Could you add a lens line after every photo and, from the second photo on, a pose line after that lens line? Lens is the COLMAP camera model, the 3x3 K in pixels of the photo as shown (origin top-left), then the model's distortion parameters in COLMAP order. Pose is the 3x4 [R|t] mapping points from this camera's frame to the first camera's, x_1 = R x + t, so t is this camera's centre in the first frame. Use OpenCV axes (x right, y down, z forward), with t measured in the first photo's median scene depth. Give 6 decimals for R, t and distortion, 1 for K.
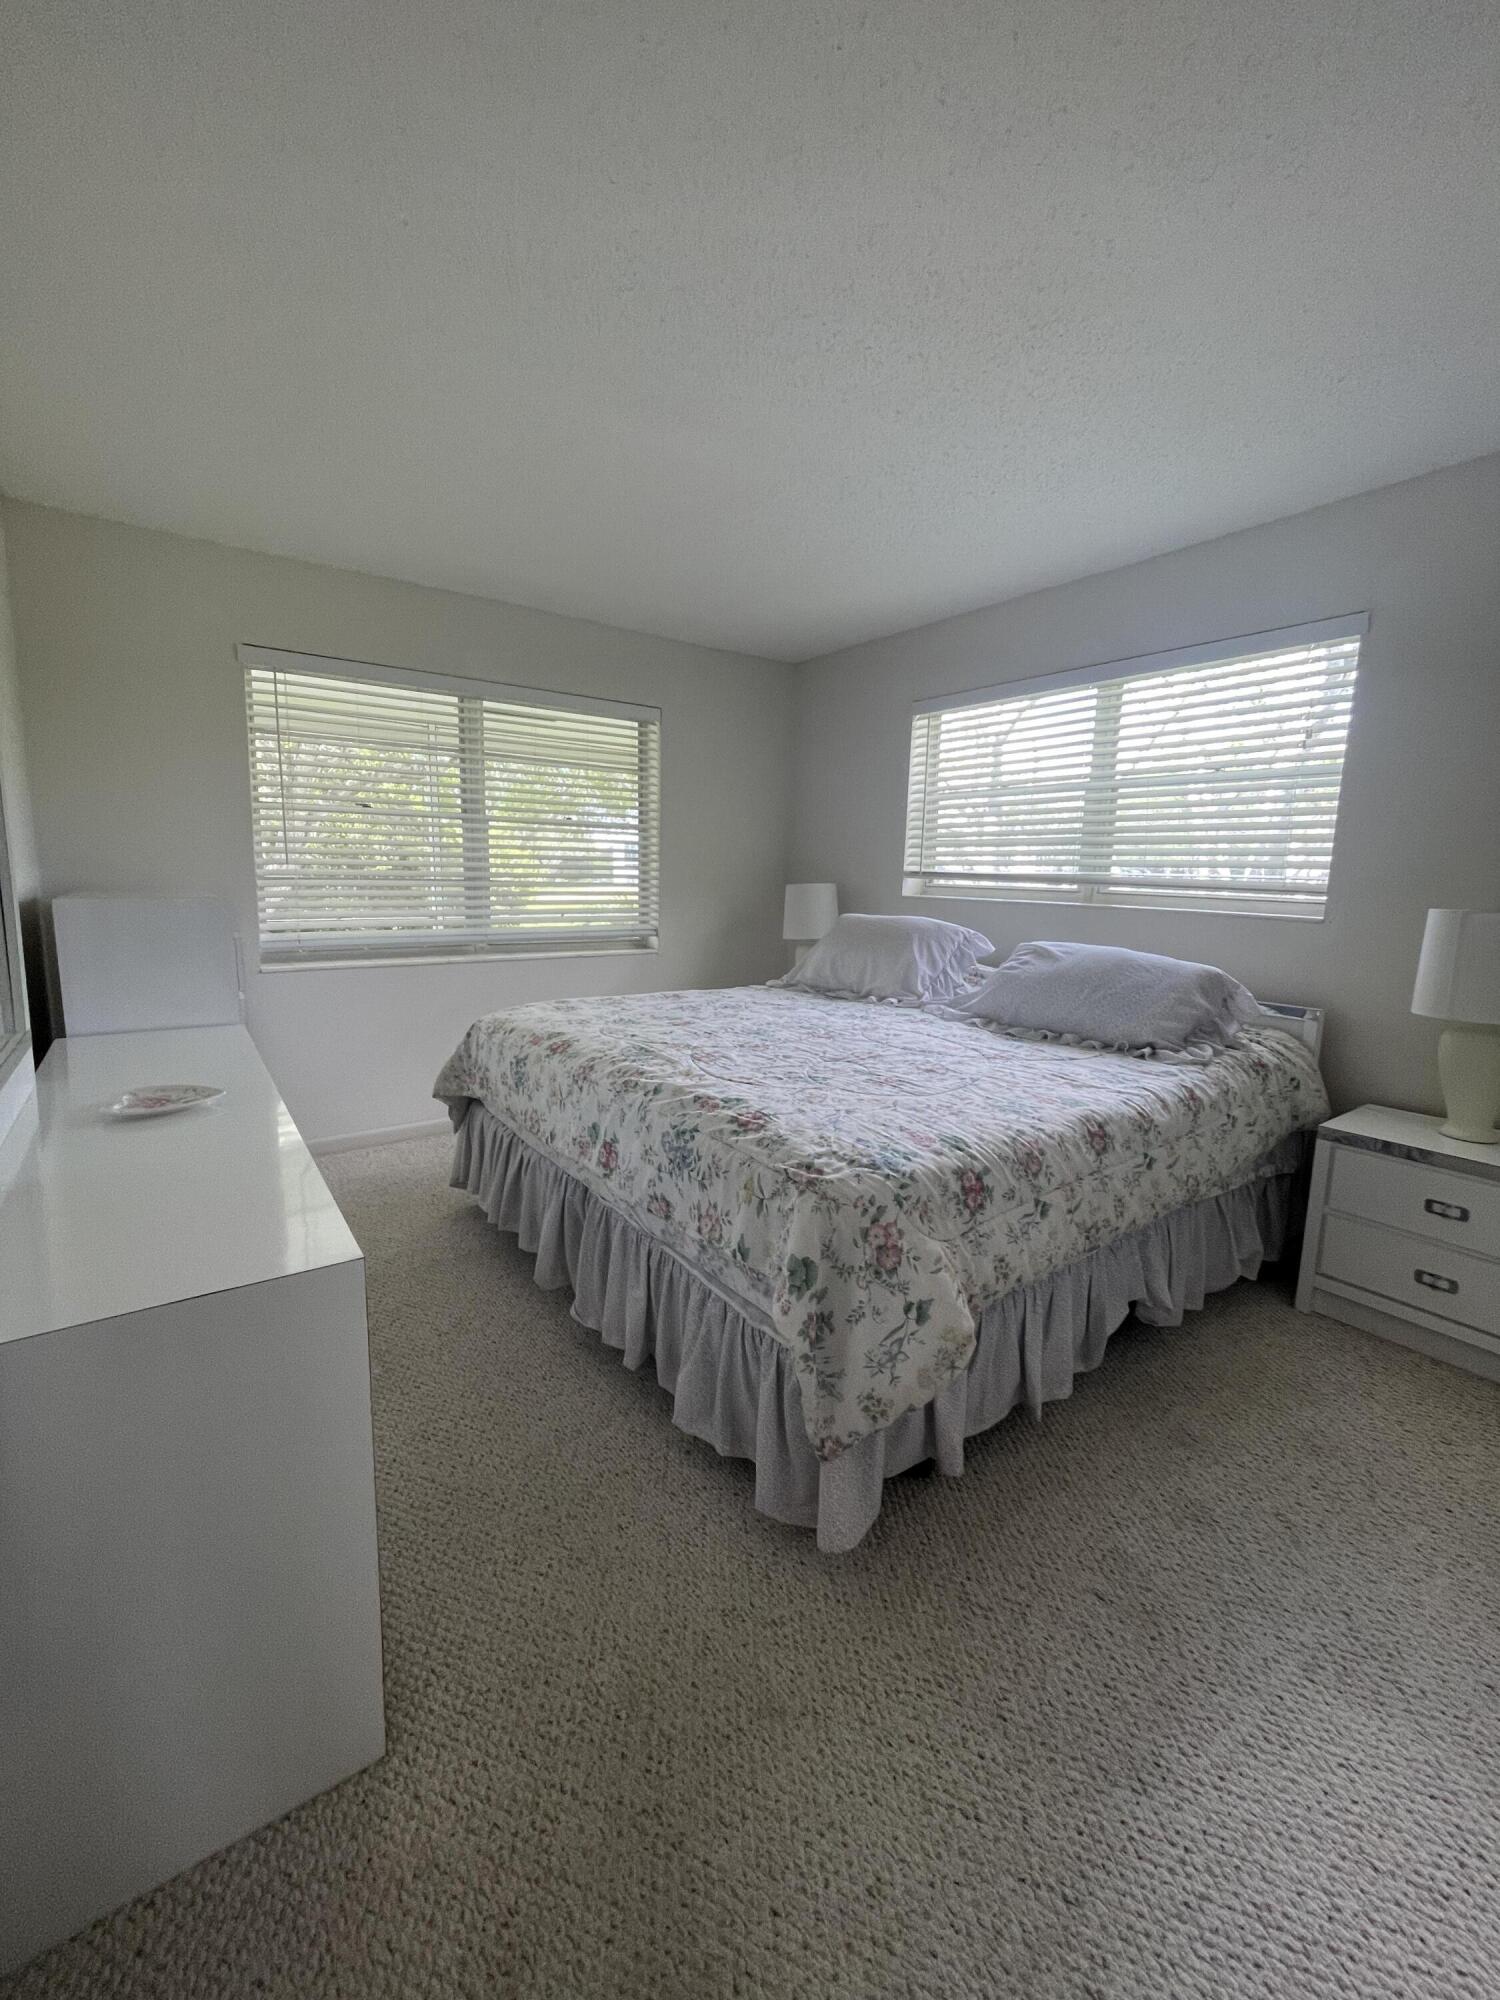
lens RADIAL K [[806.8, 0, 747.2], [0, 806.8, 981.3], [0, 0, 1]] dist [-0.008970, -0.000670]
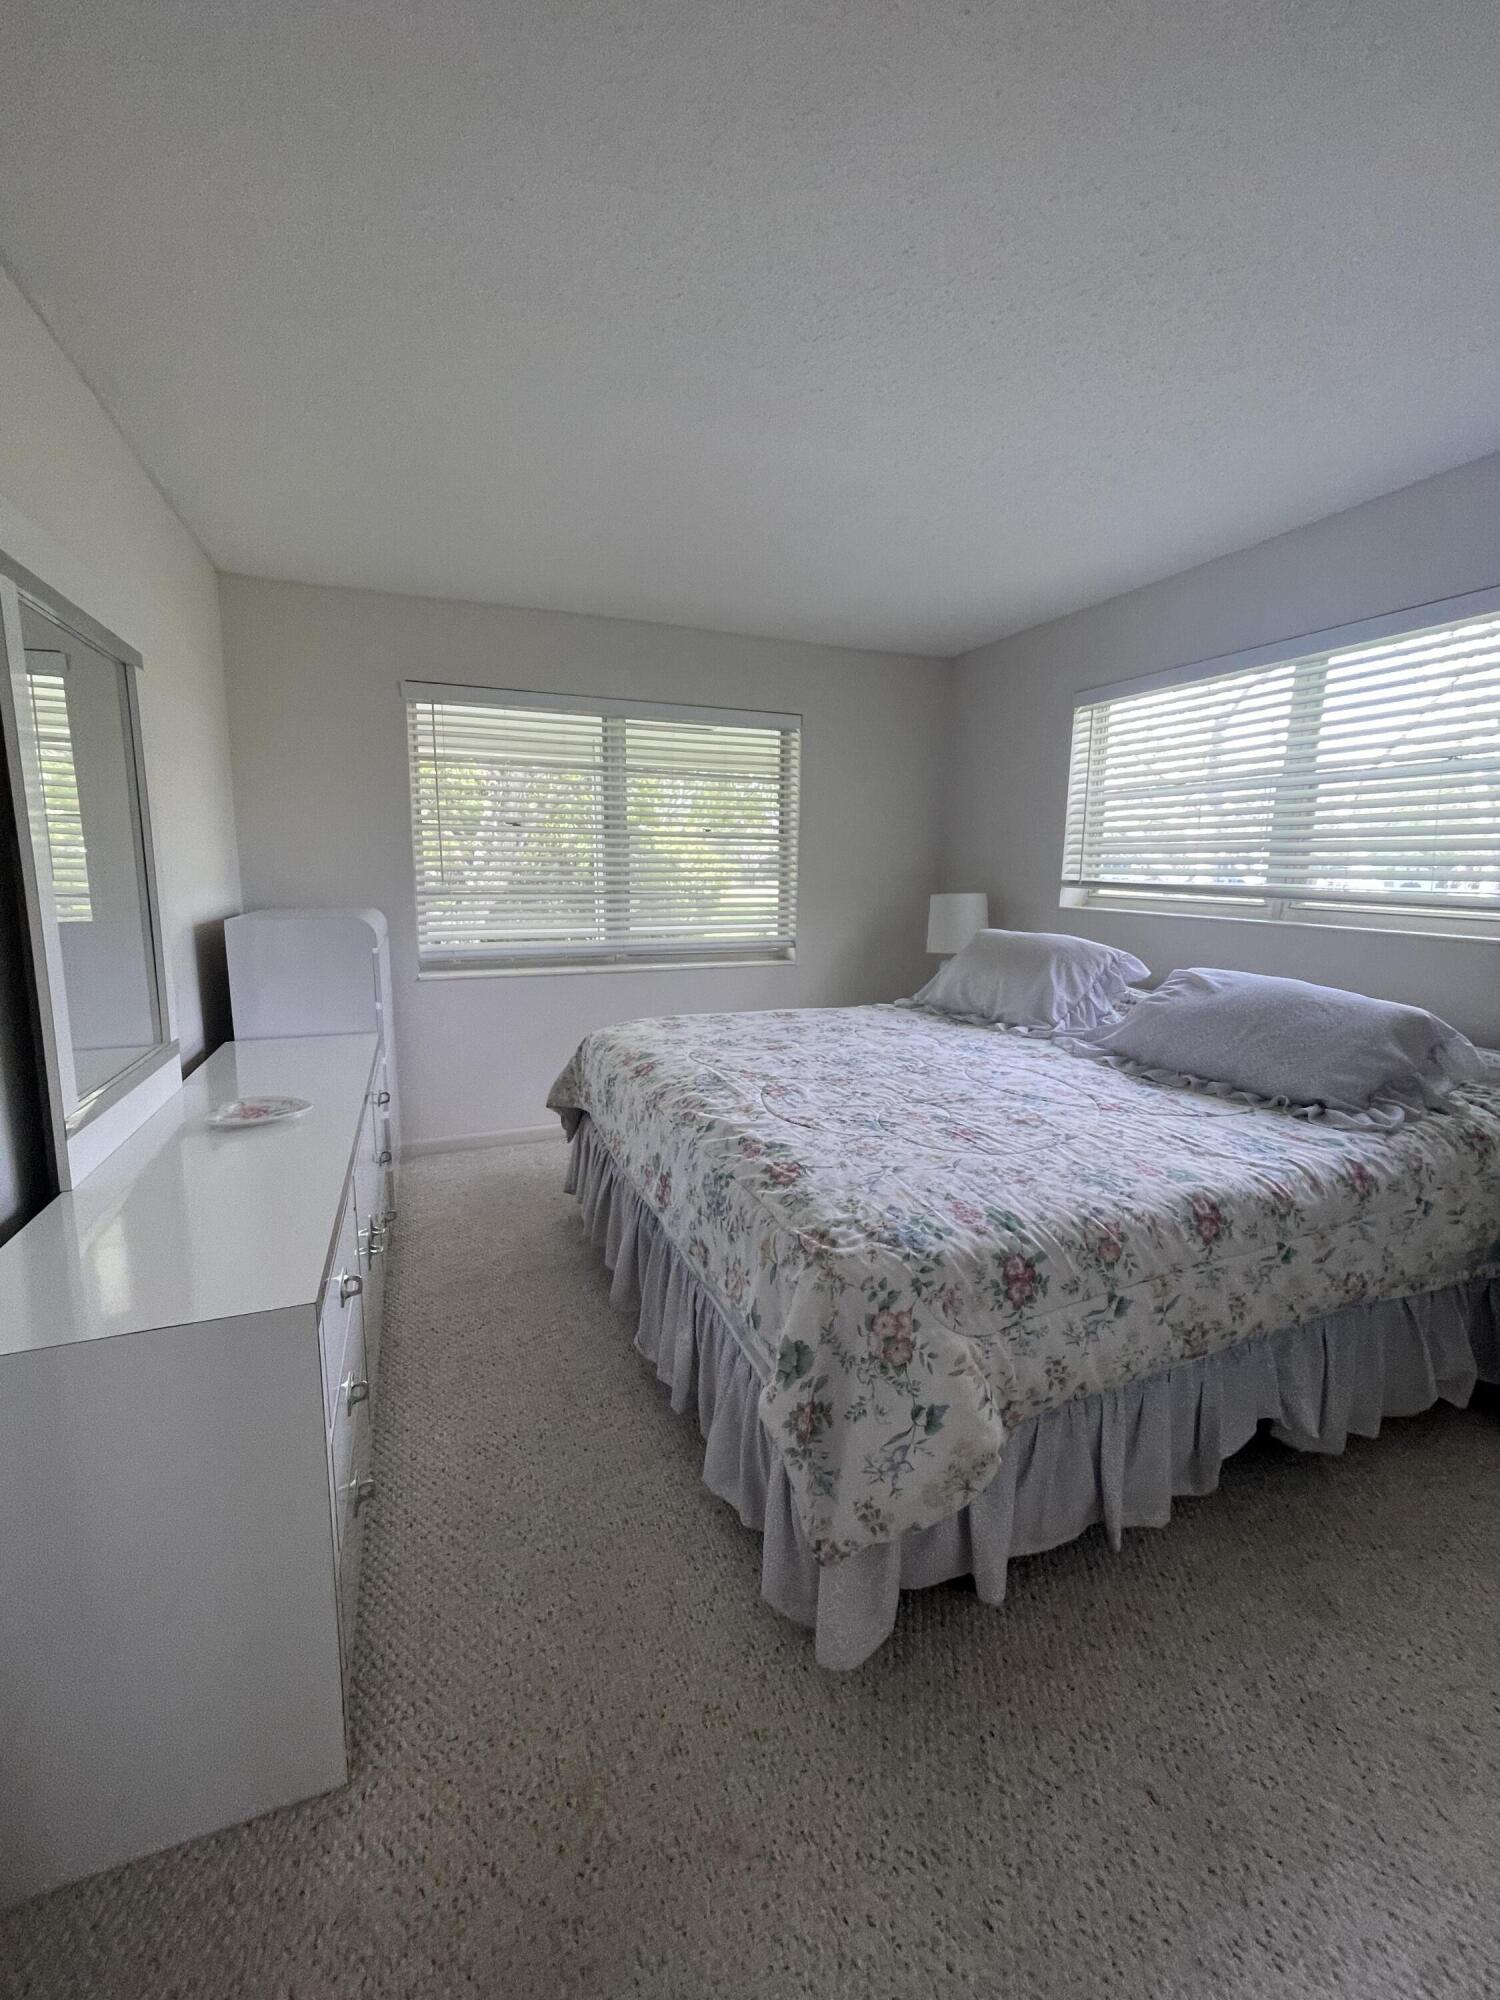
lens RADIAL K [[803.7, 0, 743.8], [0, 803.7, 986.1], [0, 0, 1]] dist [-0.006790, 0.000441]
pose [[0.970672, 0.024871, -0.239120, 0.153696], [-0.022838, 0.999676, 0.011269, -0.045022], [0.239322, -0.005478, 0.970925, 0.080079]]
